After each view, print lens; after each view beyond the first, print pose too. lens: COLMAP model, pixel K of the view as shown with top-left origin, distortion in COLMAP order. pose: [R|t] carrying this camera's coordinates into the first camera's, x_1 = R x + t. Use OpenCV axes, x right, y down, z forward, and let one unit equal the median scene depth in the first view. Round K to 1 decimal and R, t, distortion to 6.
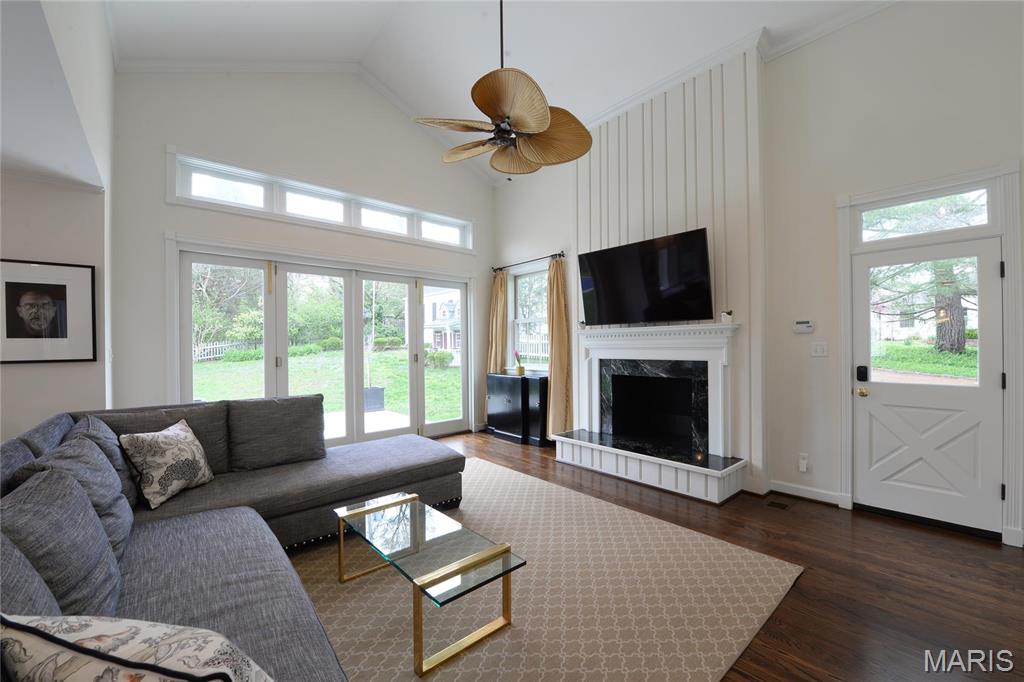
lens RADIAL K [[407.9, 0, 515.0], [0, 407.9, 346.0], [0, 0, 1]] dist [-0.021146, -0.000437]
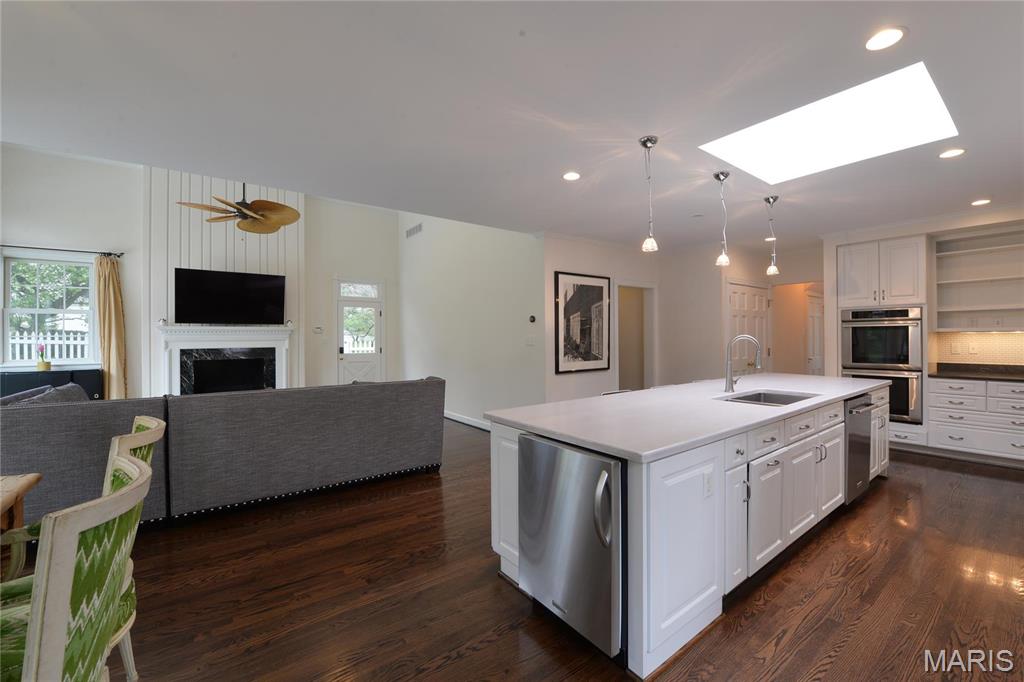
lens RADIAL K [[418.9, 0, 528.8], [0, 418.9, 335.9], [0, 0, 1]] dist [-0.020921, -0.000174]
pose [[0.064470, 0.008702, 0.997882, -1.258174], [0.005787, 0.999942, -0.009094, 0.009711], [-0.997903, 0.006361, 0.064416, -0.225735]]
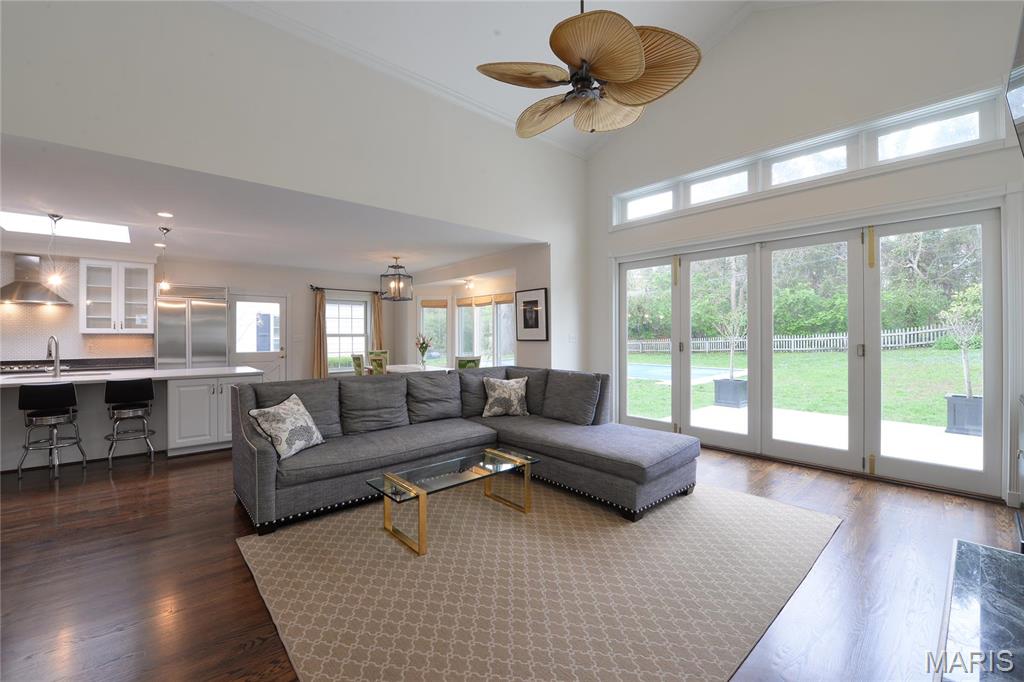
lens RADIAL K [[422.0, 0, 505.5], [0, 422.0, 333.8], [0, 0, 1]] dist [-0.016905, -0.000057]
pose [[-0.002262, 0.005412, -0.999983, 0.639084], [0.003261, 0.999980, 0.005404, -0.004015], [0.999992, -0.003249, -0.002279, 0.623858]]
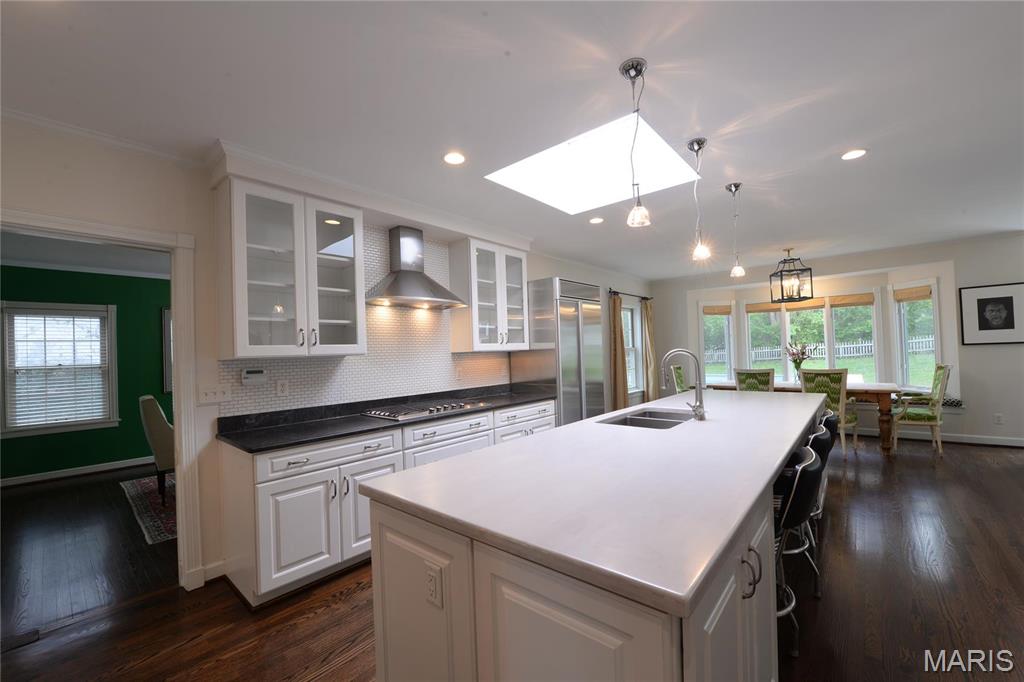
lens RADIAL K [[407.9, 0, 515.0], [0, 407.9, 346.0], [0, 0, 1]] dist [-0.021146, -0.000437]
pose [[0.136798, -0.011660, -0.990530, 0.133996], [0.033286, 0.999420, -0.007168, -0.004950], [0.990040, -0.031990, 0.137107, -0.914085]]
